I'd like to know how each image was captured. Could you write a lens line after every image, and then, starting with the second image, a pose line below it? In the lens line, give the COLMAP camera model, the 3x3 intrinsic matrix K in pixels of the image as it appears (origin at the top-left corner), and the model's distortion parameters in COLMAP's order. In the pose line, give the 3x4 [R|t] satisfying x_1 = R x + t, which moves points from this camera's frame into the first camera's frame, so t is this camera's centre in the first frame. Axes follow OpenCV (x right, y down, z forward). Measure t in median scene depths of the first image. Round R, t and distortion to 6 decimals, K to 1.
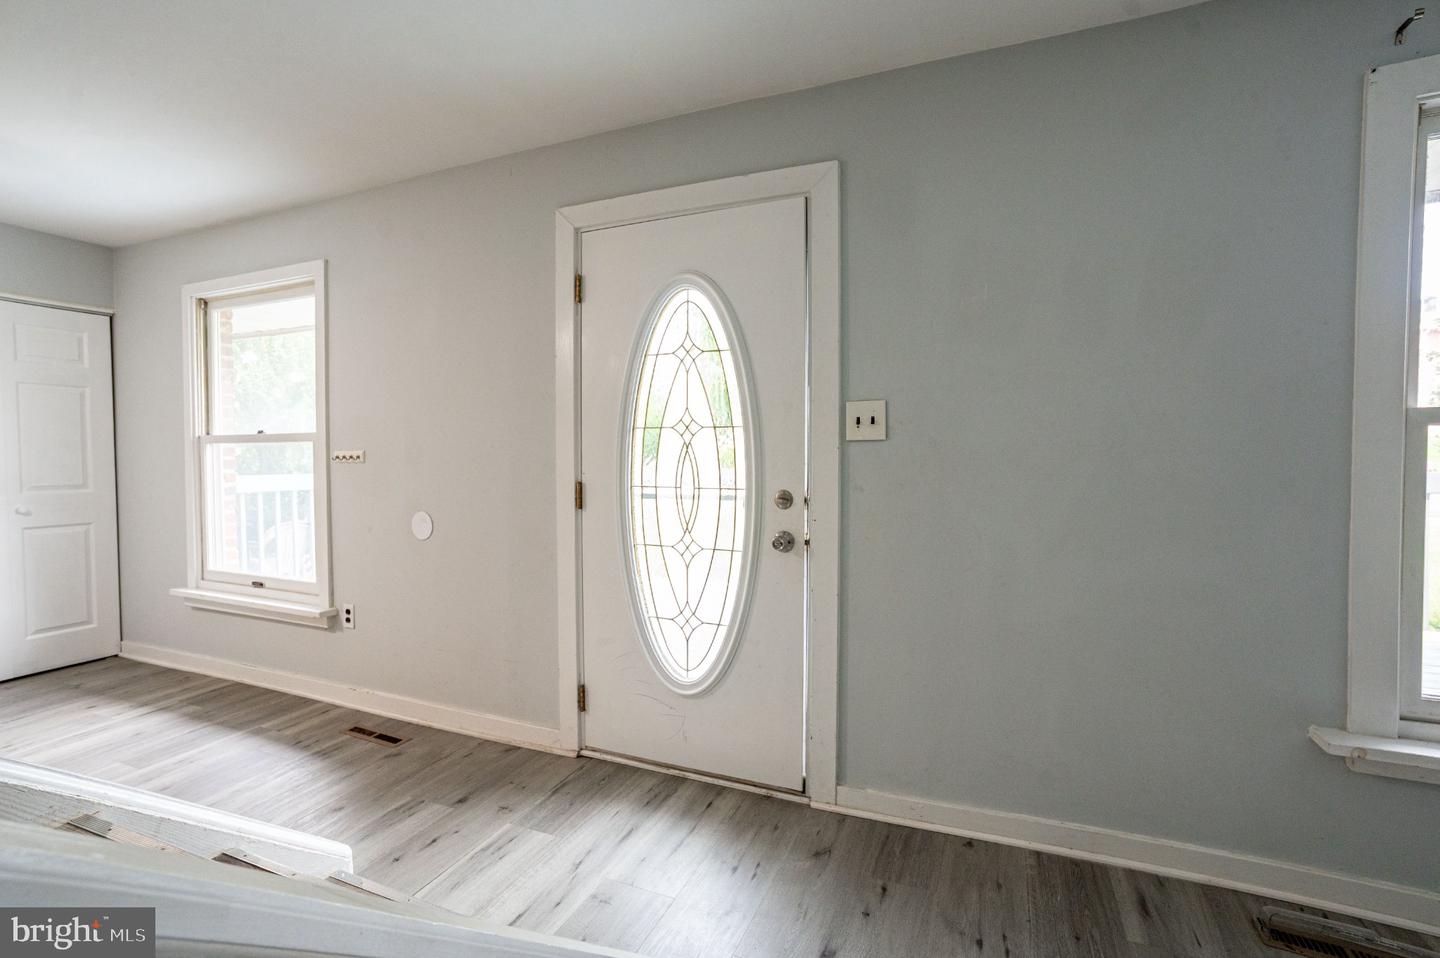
lens RADIAL K [[676.5, 0, 722.6], [0, 676.5, 478.0], [0, 0, 1]] dist [-0.090651, 0.050242]
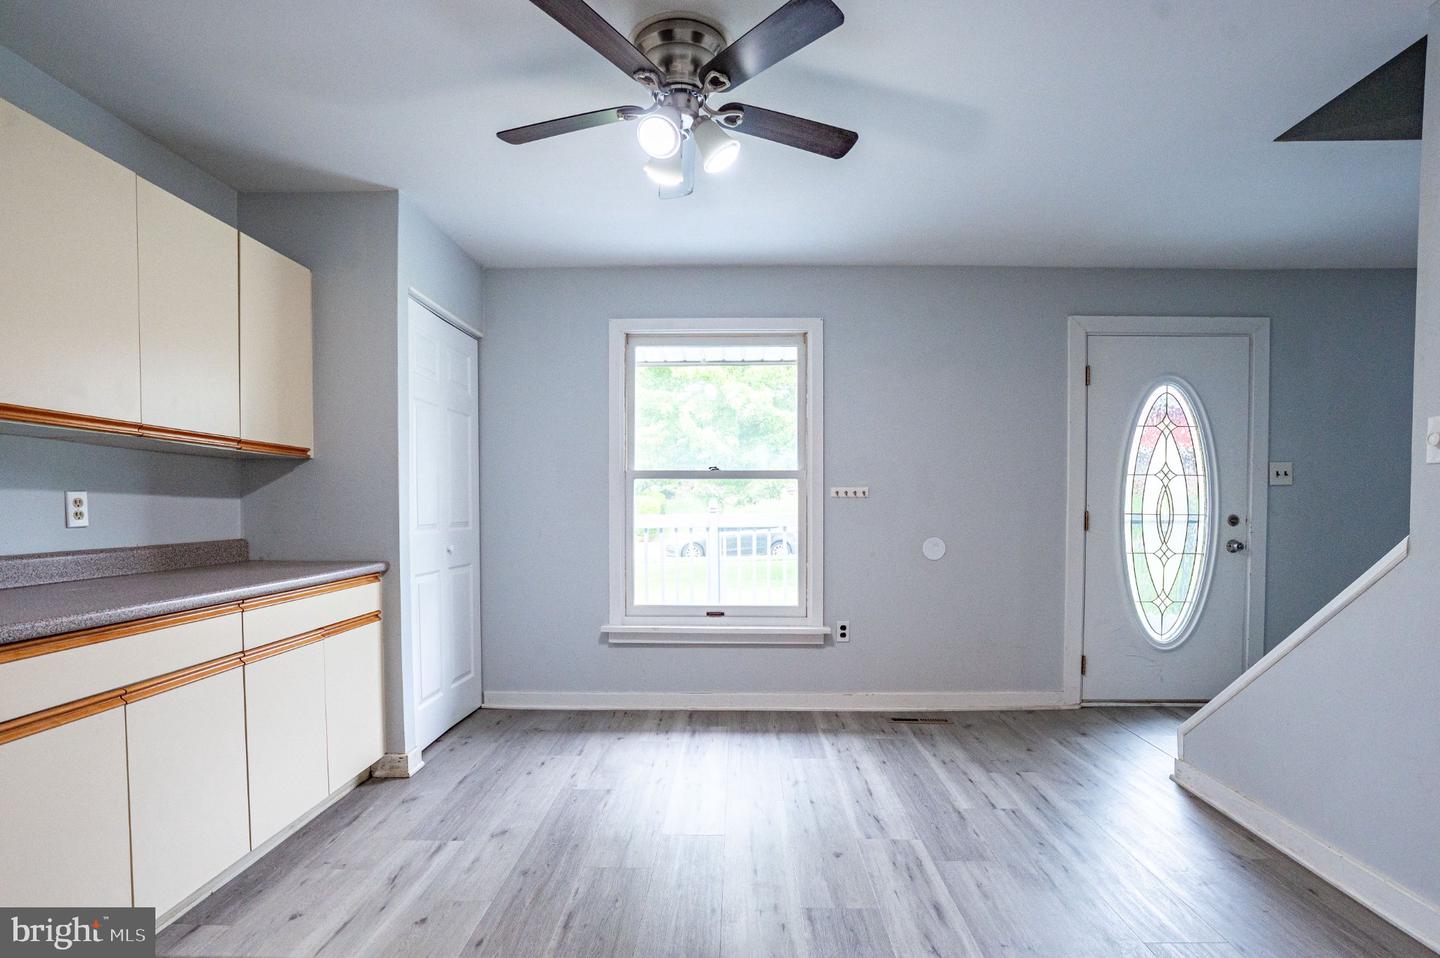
lens RADIAL K [[731.4, 0, 720.4], [0, 731.4, 539.8], [0, 0, 1]] dist [-0.089773, 0.049423]
pose [[0.929358, -0.011417, 0.369003, -1.582822], [0.010227, 0.999934, 0.005182, 0.053364], [-0.369038, -0.001042, 0.929414, -0.127584]]
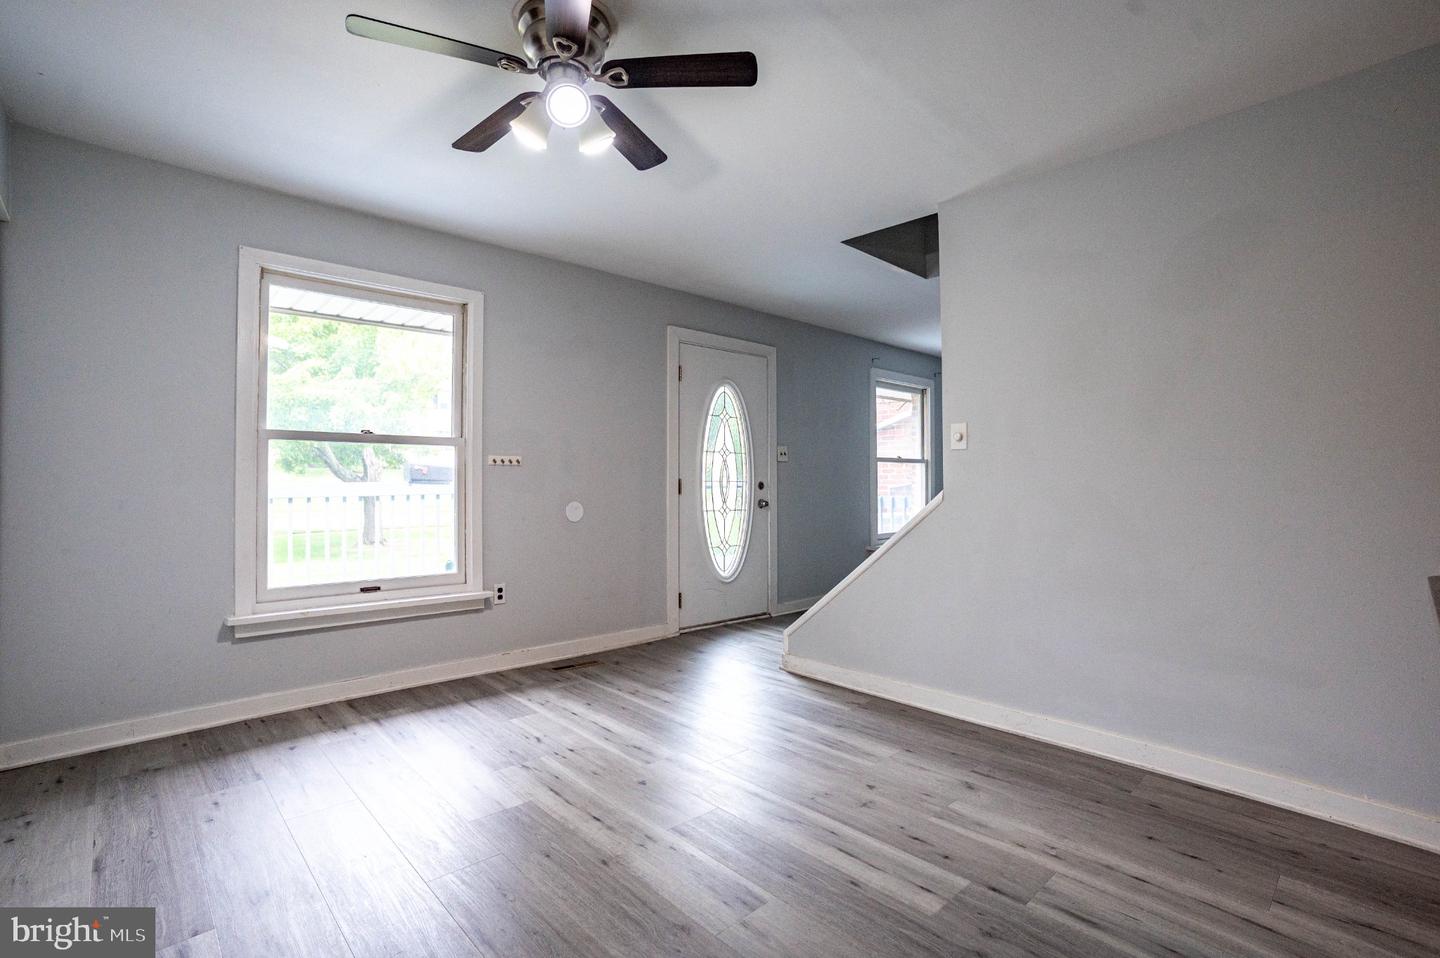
lens RADIAL K [[676.5, 0, 722.6], [0, 676.5, 478.0], [0, 0, 1]] dist [-0.090651, 0.050242]
pose [[0.397769, 0.008687, 0.917444, -1.954725], [0.029386, 0.999322, -0.022203, 0.049449], [-0.917015, 0.035792, 0.397244, 0.180427]]
